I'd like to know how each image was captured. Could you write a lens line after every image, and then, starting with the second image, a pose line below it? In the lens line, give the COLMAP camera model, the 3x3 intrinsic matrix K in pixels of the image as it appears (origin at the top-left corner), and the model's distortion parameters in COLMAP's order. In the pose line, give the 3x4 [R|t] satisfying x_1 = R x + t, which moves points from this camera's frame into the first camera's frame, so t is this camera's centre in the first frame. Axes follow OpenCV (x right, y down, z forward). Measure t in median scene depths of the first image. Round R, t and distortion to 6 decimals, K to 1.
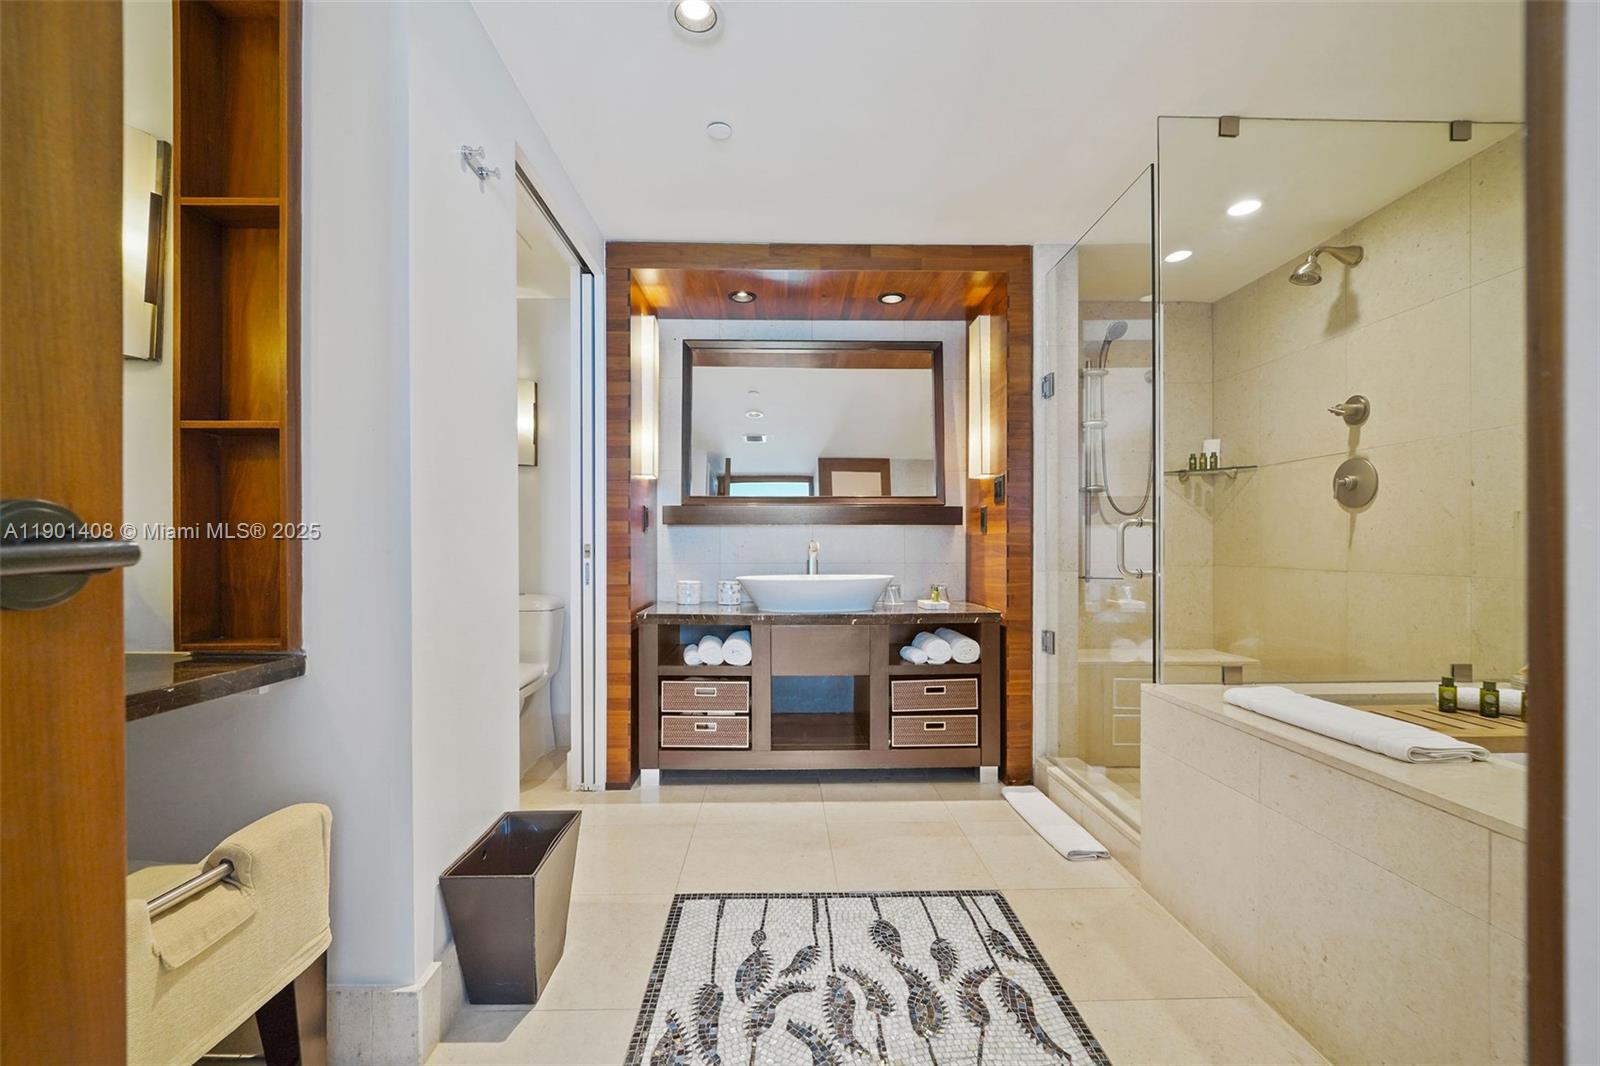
lens RADIAL K [[630.3, 0, 758.3], [0, 630.3, 521.4], [0, 0, 1]] dist [0.000778, 0.000009]
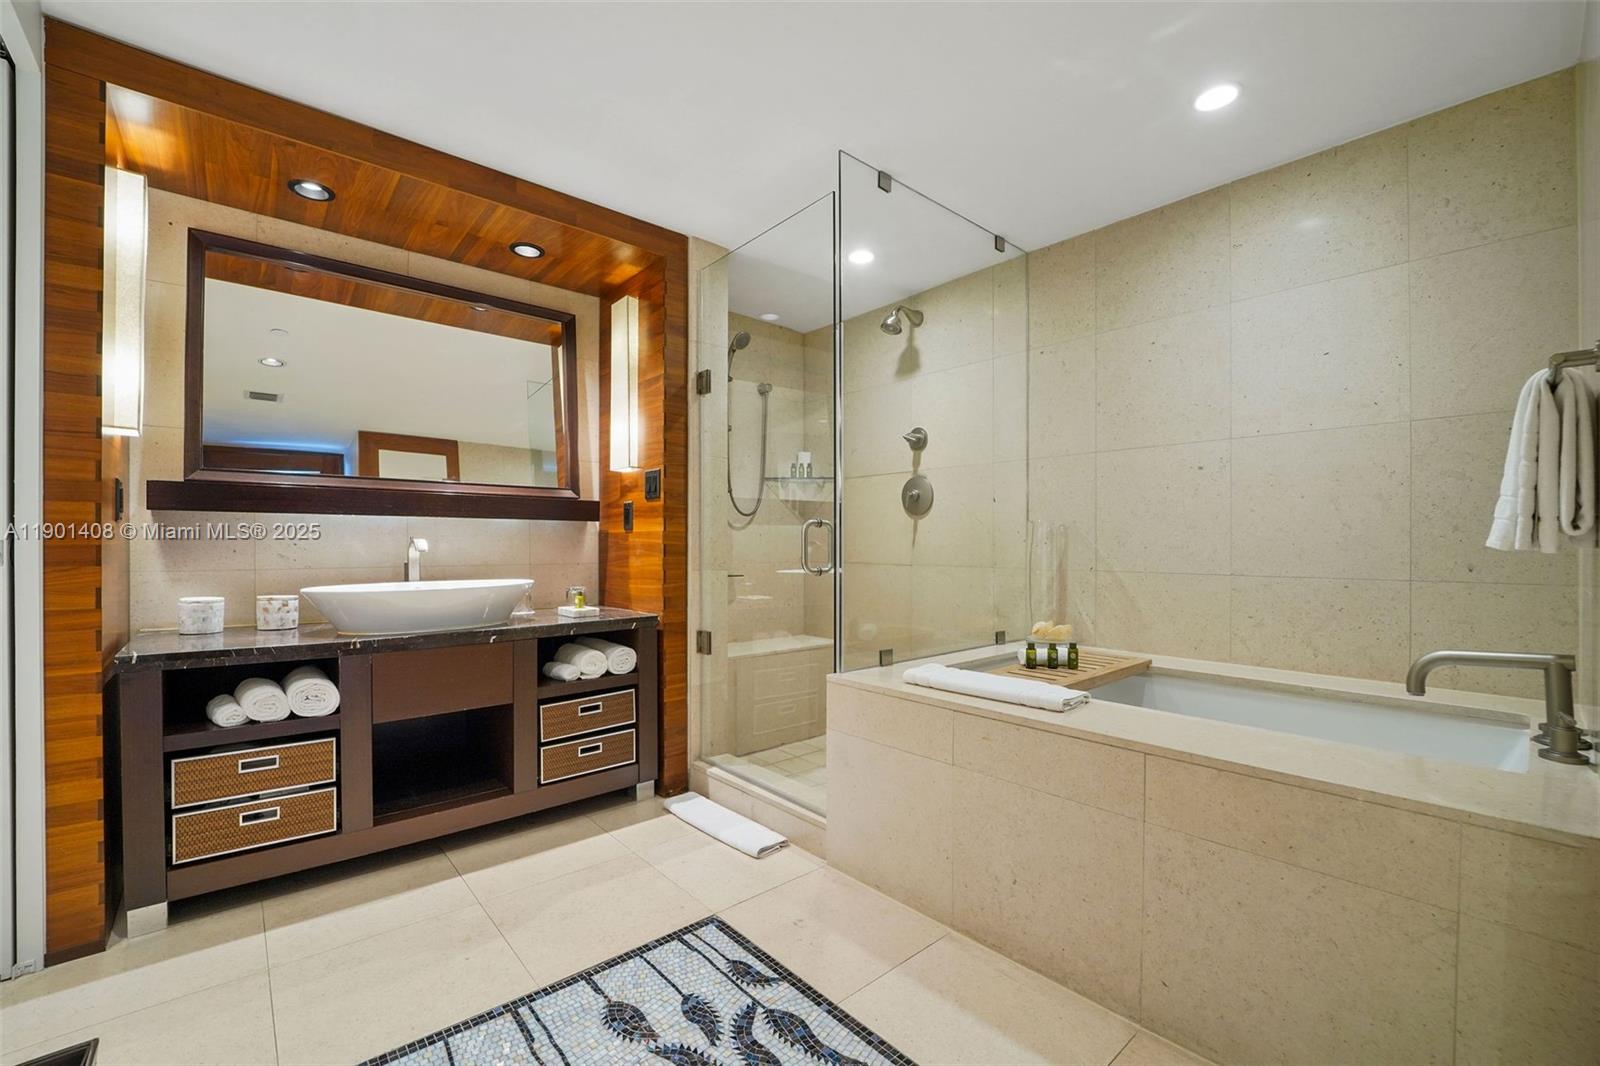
lens RADIAL K [[667.5, 0, 788.2], [0, 667.5, 525.4], [0, 0, 1]] dist [-0.014599, -0.000999]
pose [[0.767748, 0.019501, 0.640455, -0.107199], [-0.026556, 0.999646, 0.001396, 0.003463], [-0.640201, -0.018080, 0.767995, 0.115523]]
